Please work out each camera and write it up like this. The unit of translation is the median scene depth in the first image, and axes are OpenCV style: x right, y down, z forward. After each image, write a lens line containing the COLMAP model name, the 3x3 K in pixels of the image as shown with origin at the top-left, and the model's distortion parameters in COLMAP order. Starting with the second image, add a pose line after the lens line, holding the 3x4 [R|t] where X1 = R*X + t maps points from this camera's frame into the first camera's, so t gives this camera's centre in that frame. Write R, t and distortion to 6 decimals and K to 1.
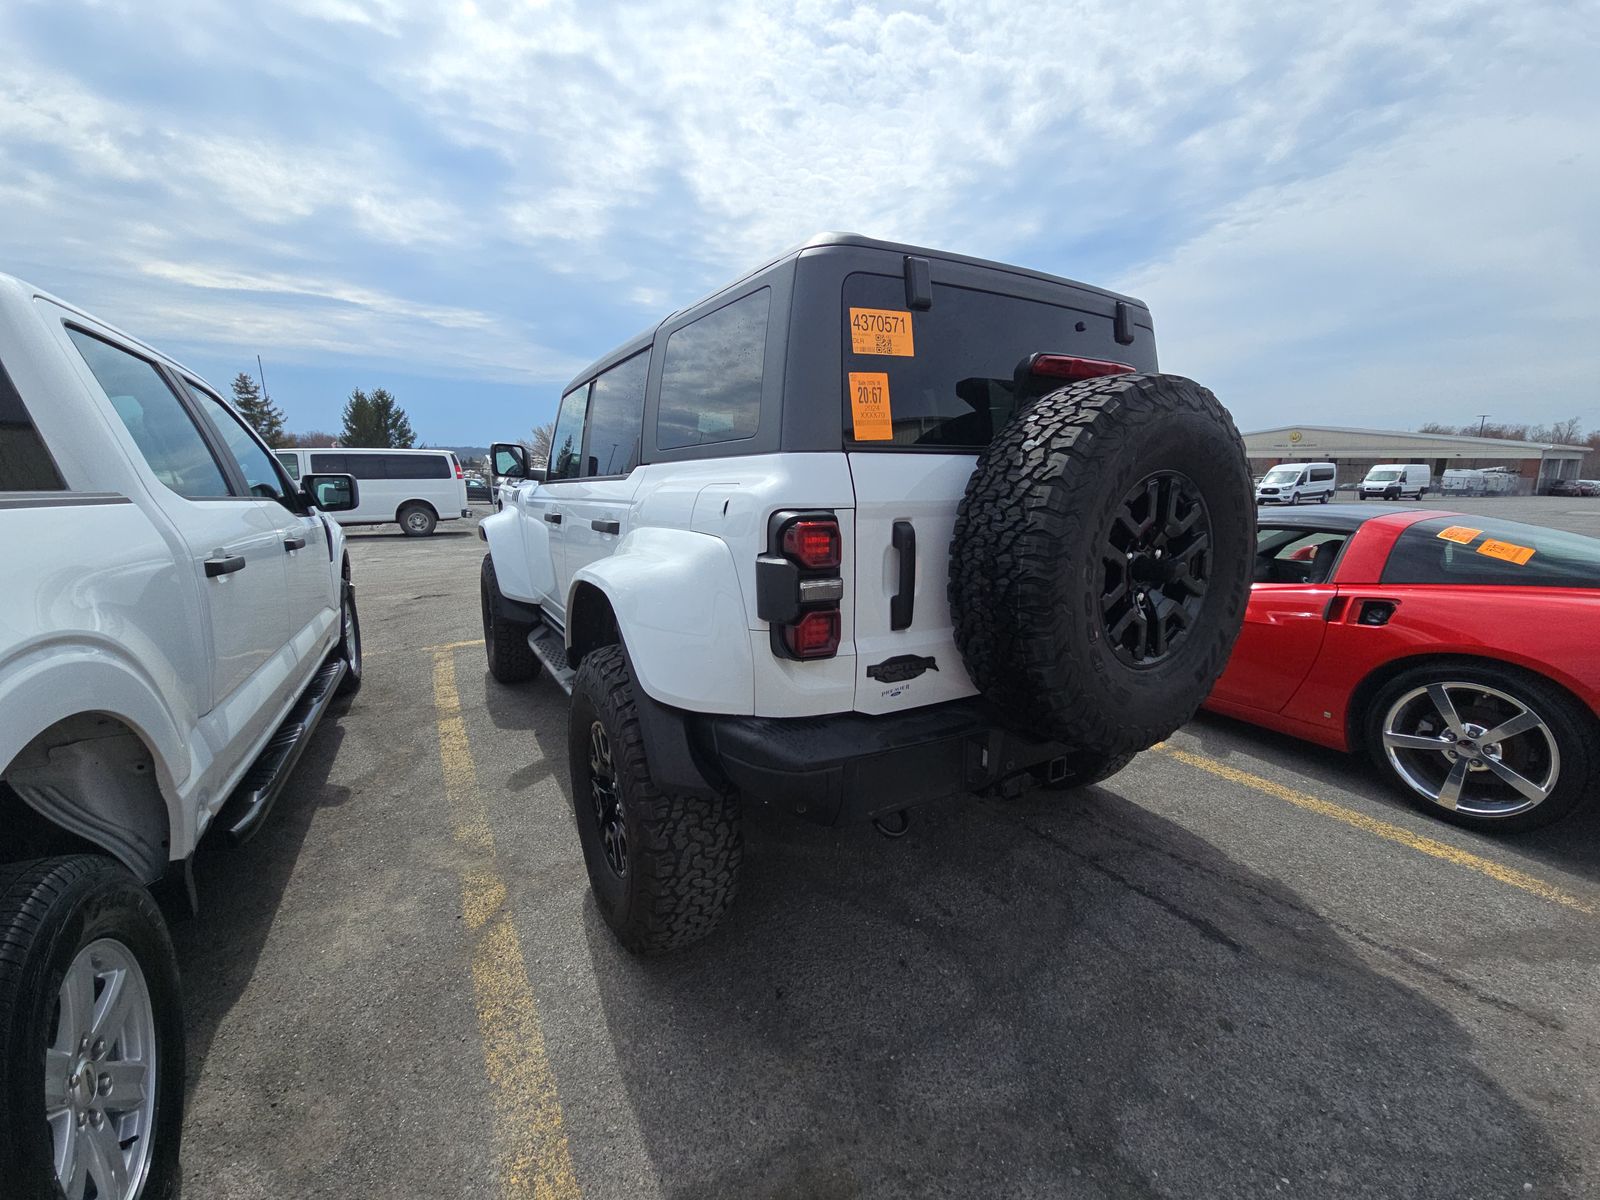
lens RADIAL K [[647.2, 0, 796.2], [0, 647.2, 599.0], [0, 0, 1]] dist [0.014620, -0.011748]
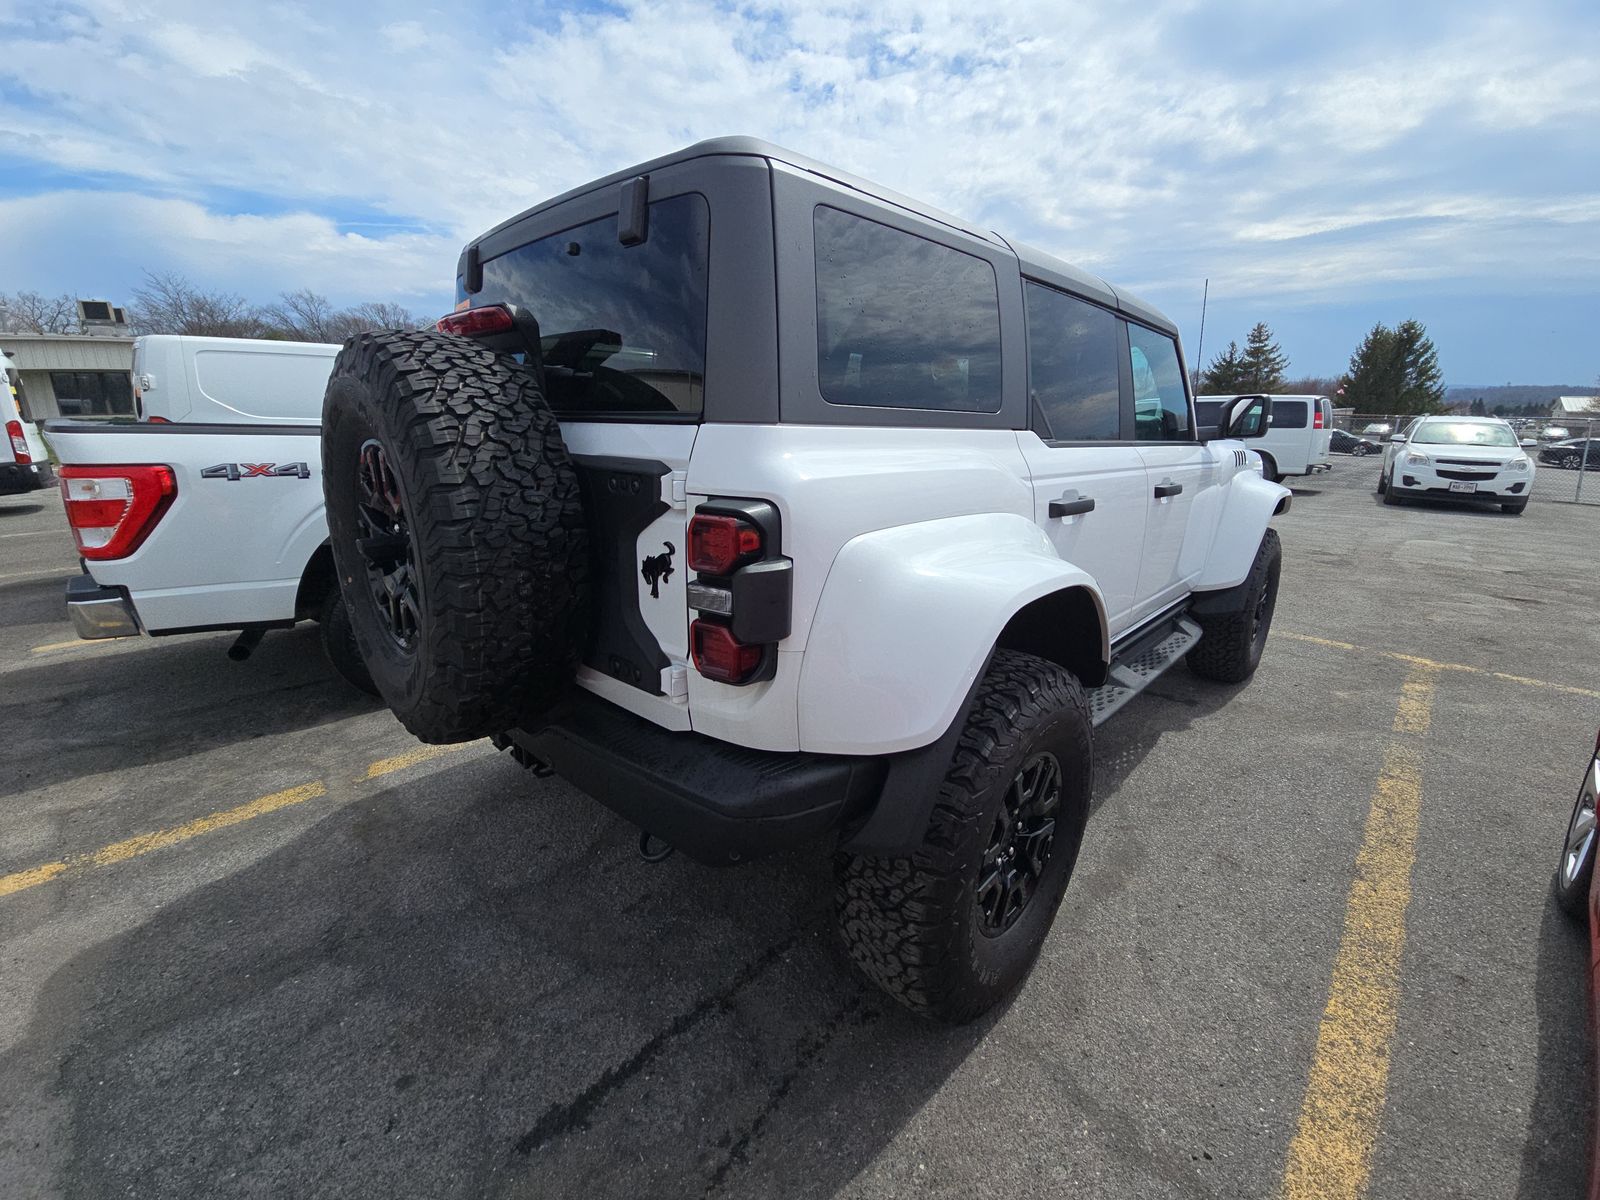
lens RADIAL K [[647.2, 0, 791.1], [0, 647.2, 591.7], [0, 0, 1]] dist [0.014620, -0.011748]
pose [[0.256163, 0.252691, -0.933021, 1.486072], [-0.189117, 0.959675, 0.207987, -0.263804], [0.947953, 0.123171, 0.293621, 1.188649]]
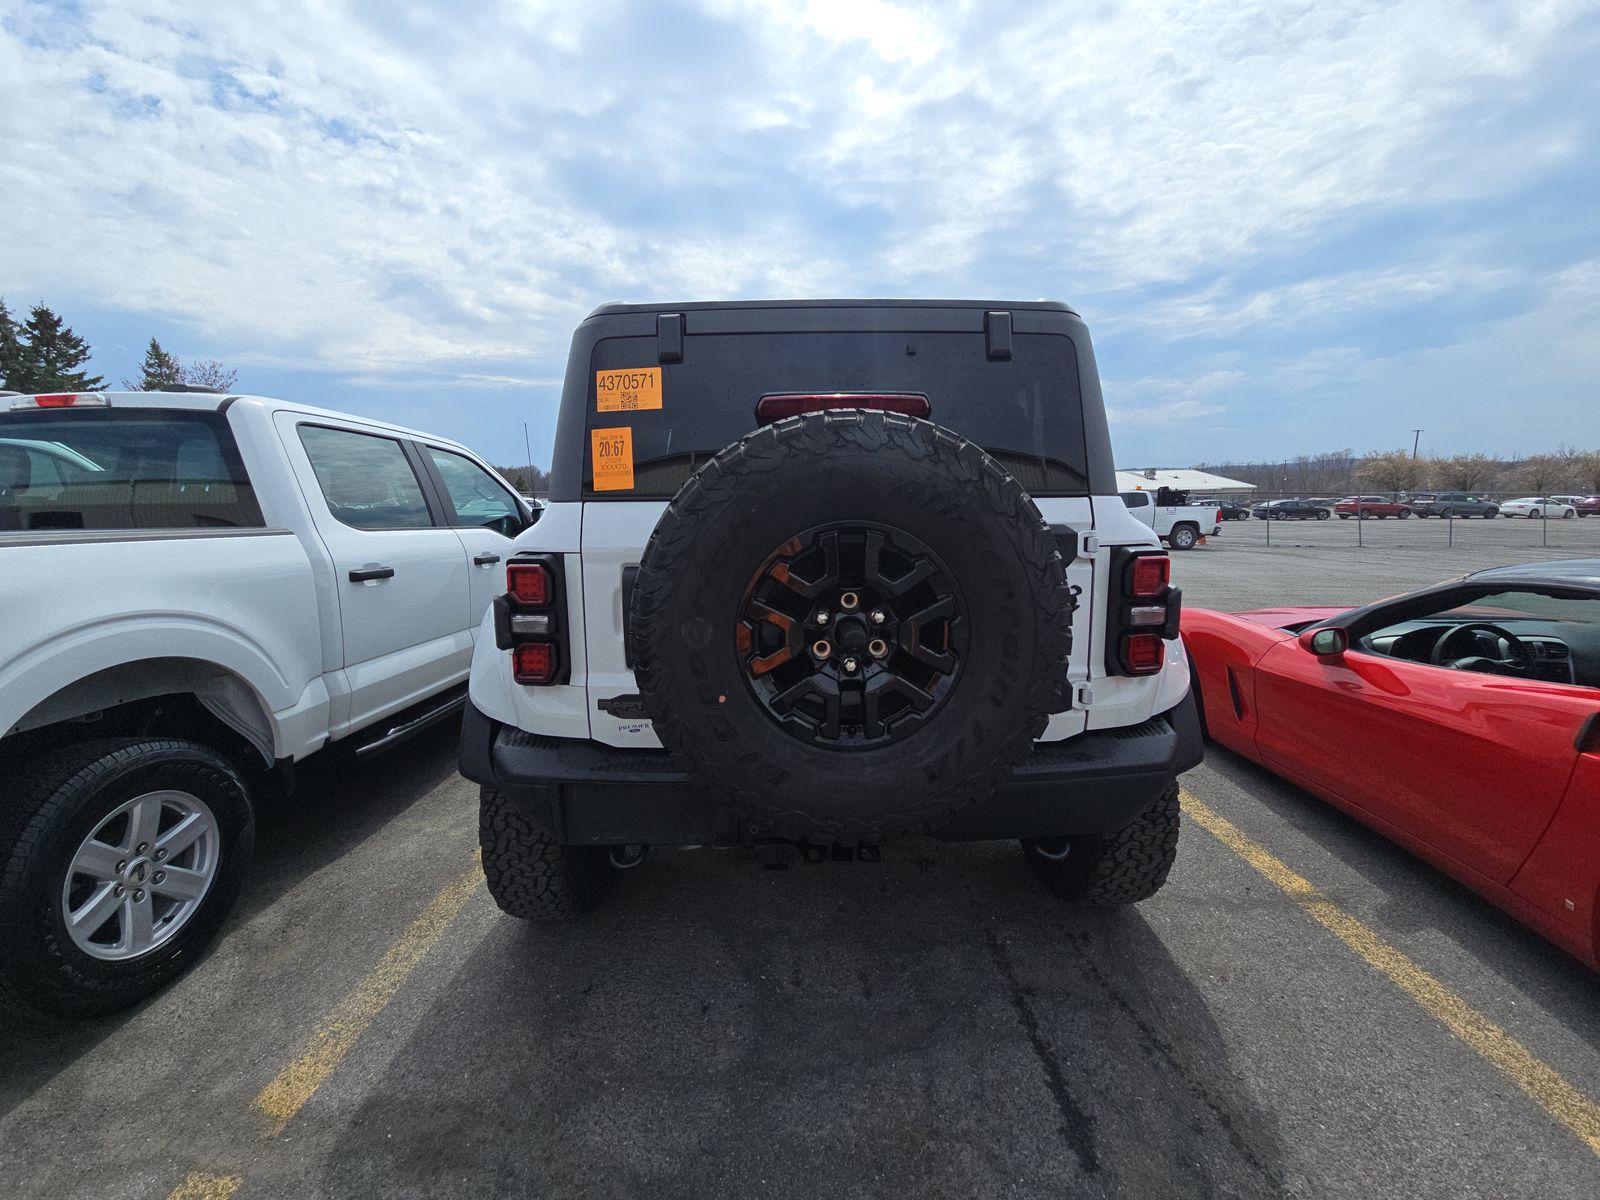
lens RADIAL K [[647.2, 0, 794.8], [0, 647.2, 599.7], [0, 0, 1]] dist [0.014620, -0.011748]
pose [[0.864339, 0.067433, -0.498367, 0.850519], [-0.081774, 0.996626, -0.006974, -0.075096], [0.496216, 0.046781, 0.866938, 0.210571]]
